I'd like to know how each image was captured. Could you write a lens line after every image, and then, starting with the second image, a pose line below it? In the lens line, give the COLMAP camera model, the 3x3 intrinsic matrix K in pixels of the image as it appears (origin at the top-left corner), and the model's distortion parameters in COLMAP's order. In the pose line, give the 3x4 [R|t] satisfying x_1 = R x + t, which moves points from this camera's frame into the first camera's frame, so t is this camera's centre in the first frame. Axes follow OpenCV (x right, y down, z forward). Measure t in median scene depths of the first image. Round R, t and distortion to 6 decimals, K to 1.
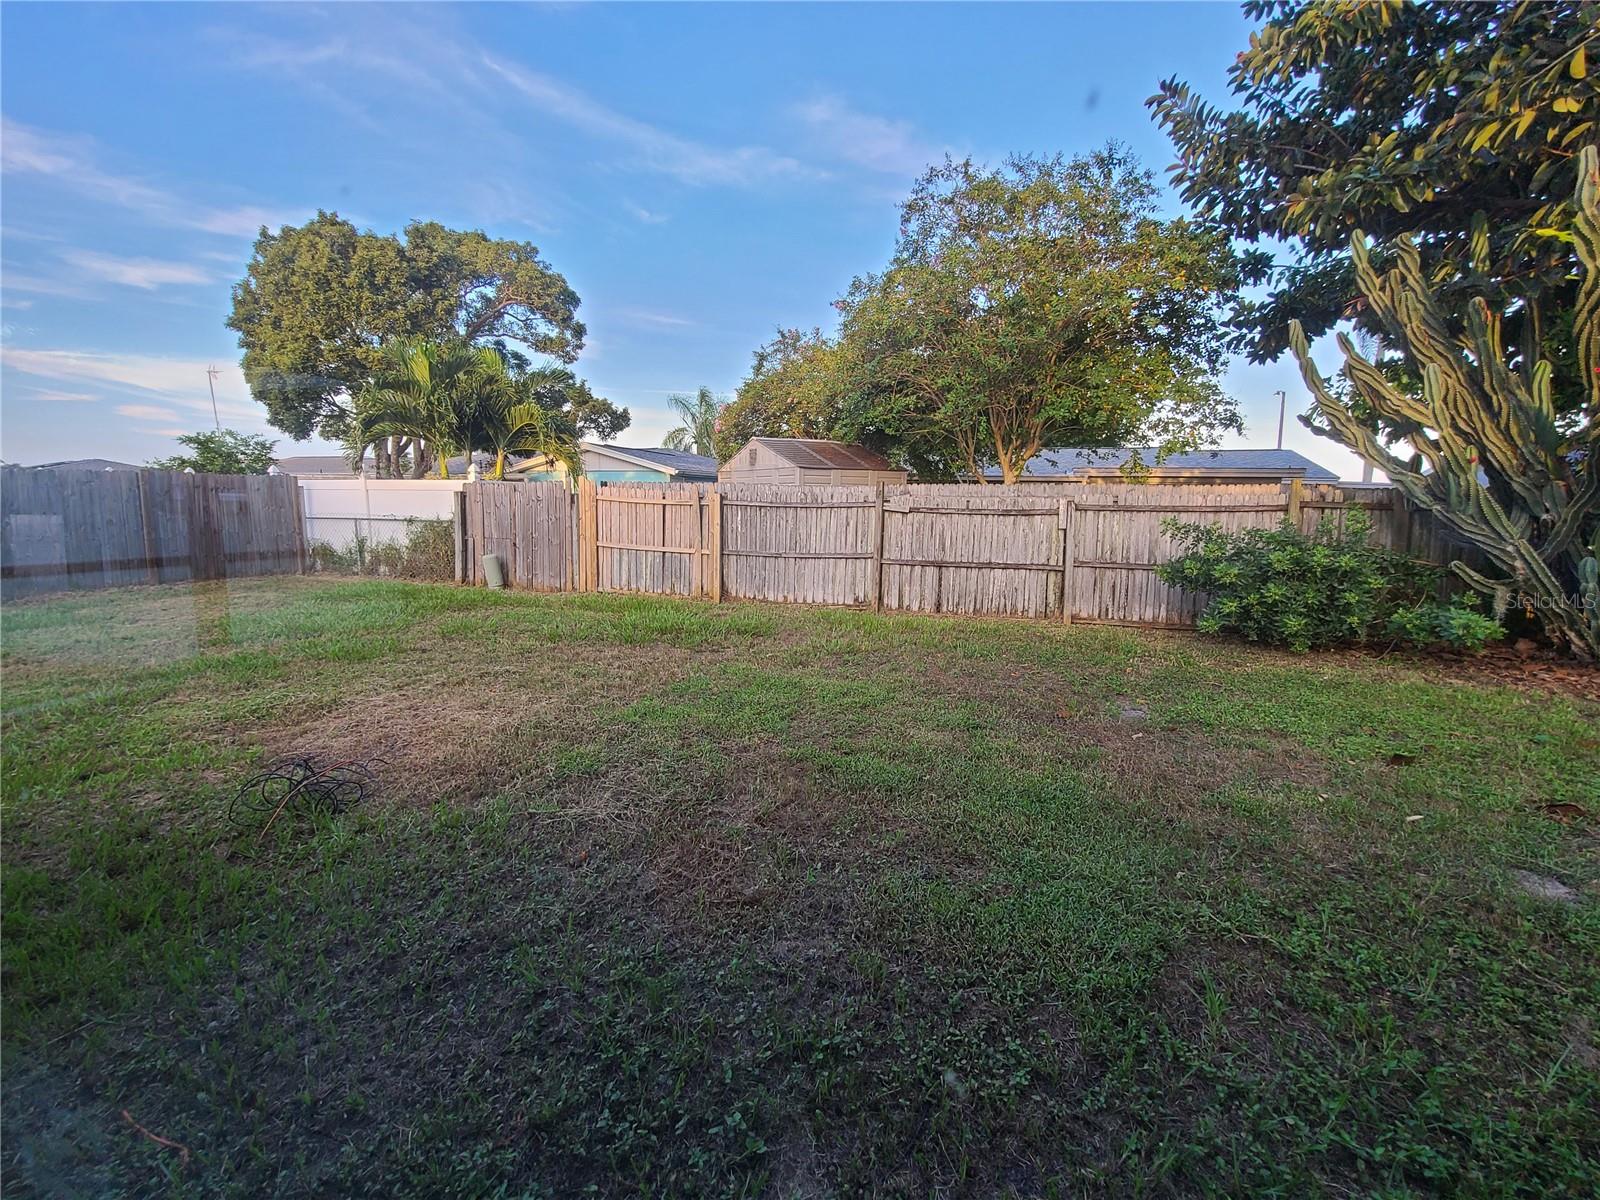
lens RADIAL K [[676.0, 0, 806.6], [0, 676.0, 592.4], [0, 0, 1]] dist [-0.014939, 0.000223]
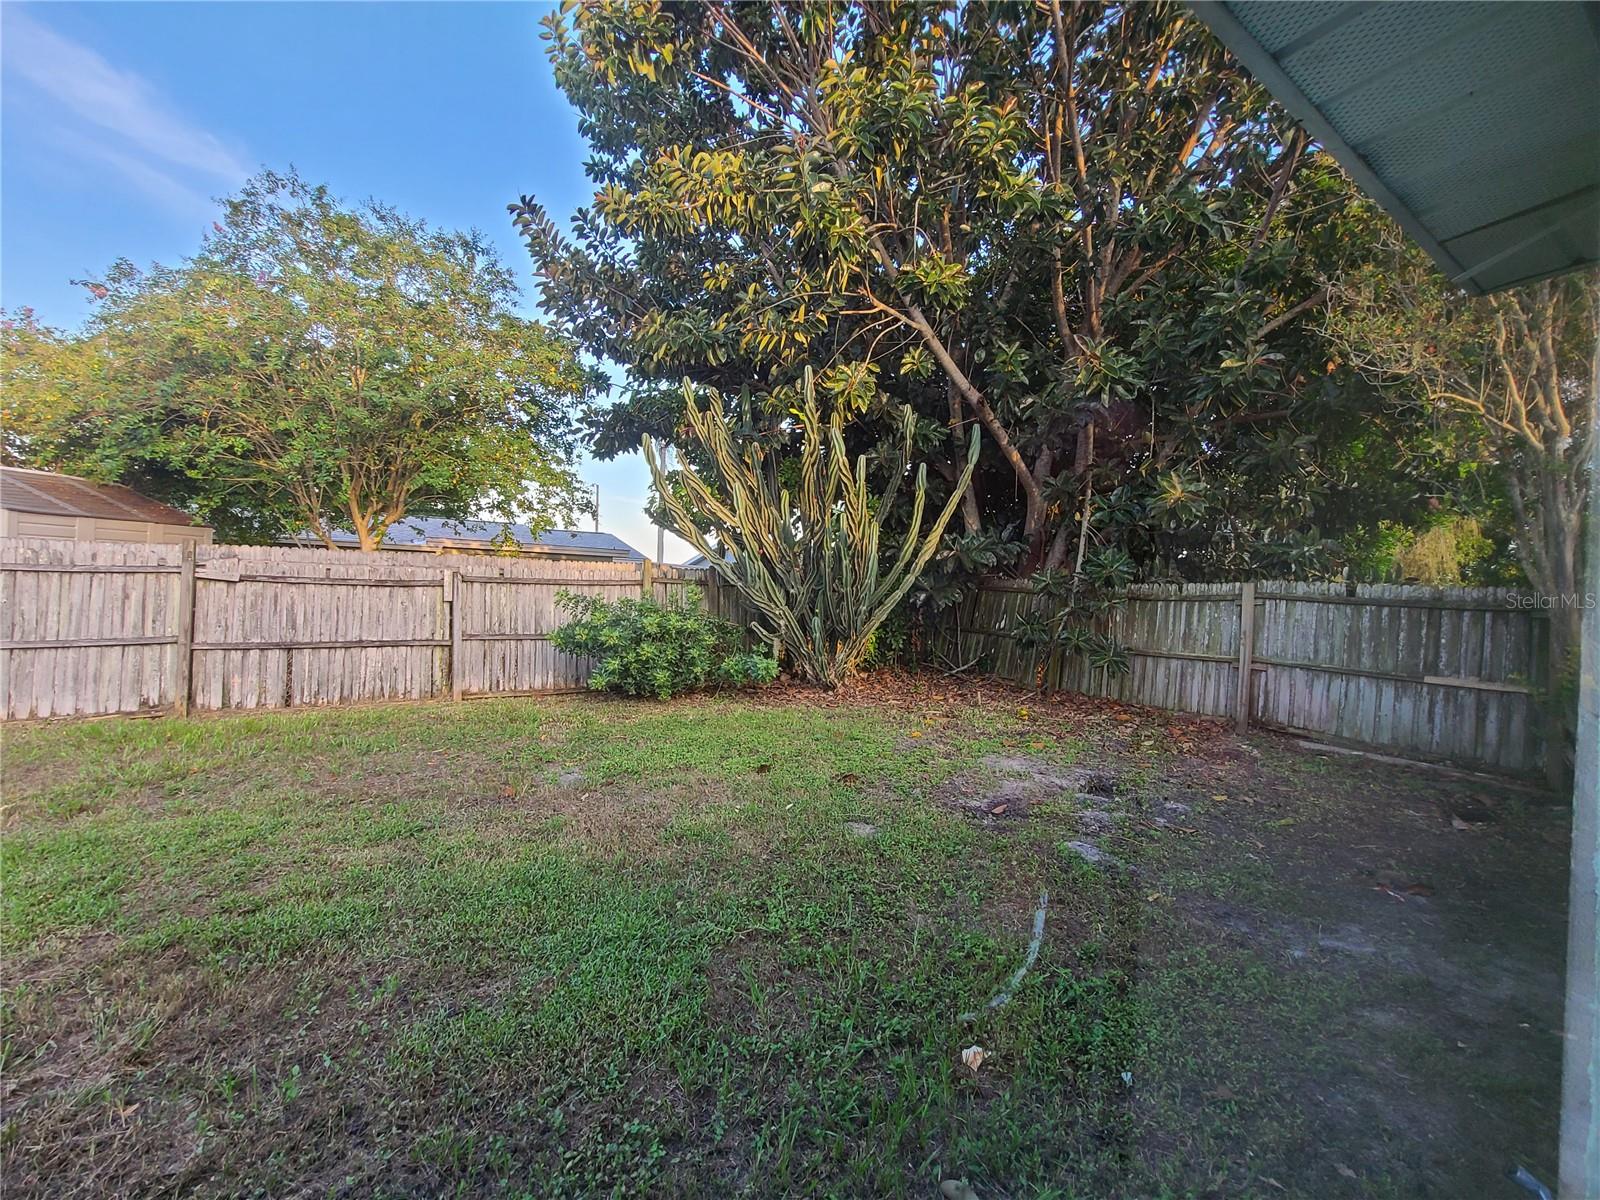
lens RADIAL K [[676.0, 0, 806.6], [0, 676.0, 592.4], [0, 0, 1]] dist [-0.014939, 0.000223]
pose [[0.610177, 0.003798, 0.792256, -0.059526], [0.080511, 0.994515, -0.066775, -0.002475], [-0.788164, 0.104530, 0.606524, 0.025153]]
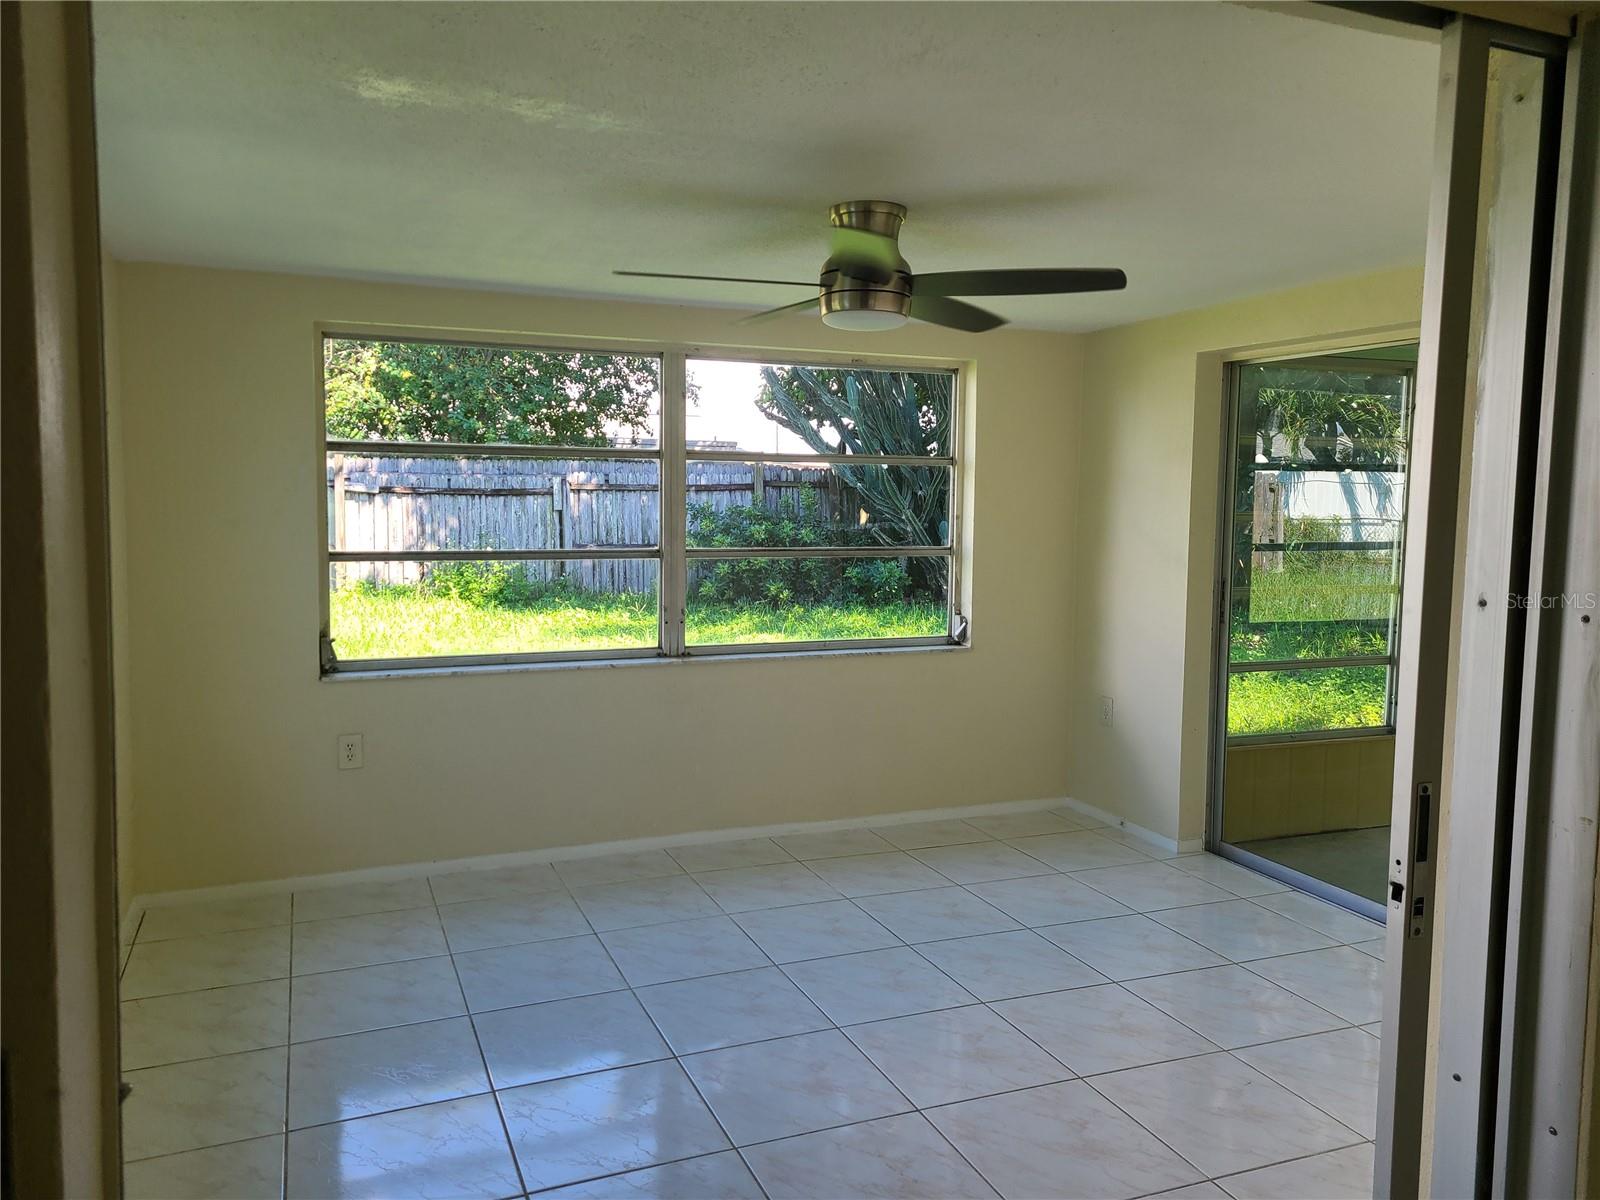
lens RADIAL K [[1190.5, 0, 775.9], [0, 1190.5, 590.6], [0, 0, 1]] dist [0.064236, -0.046050]
pose [[0.766596, -0.056406, 0.639647, -0.413555], [0.079936, 0.996769, -0.007902, 0.048817], [-0.637135, 0.057189, 0.768628, -0.406889]]
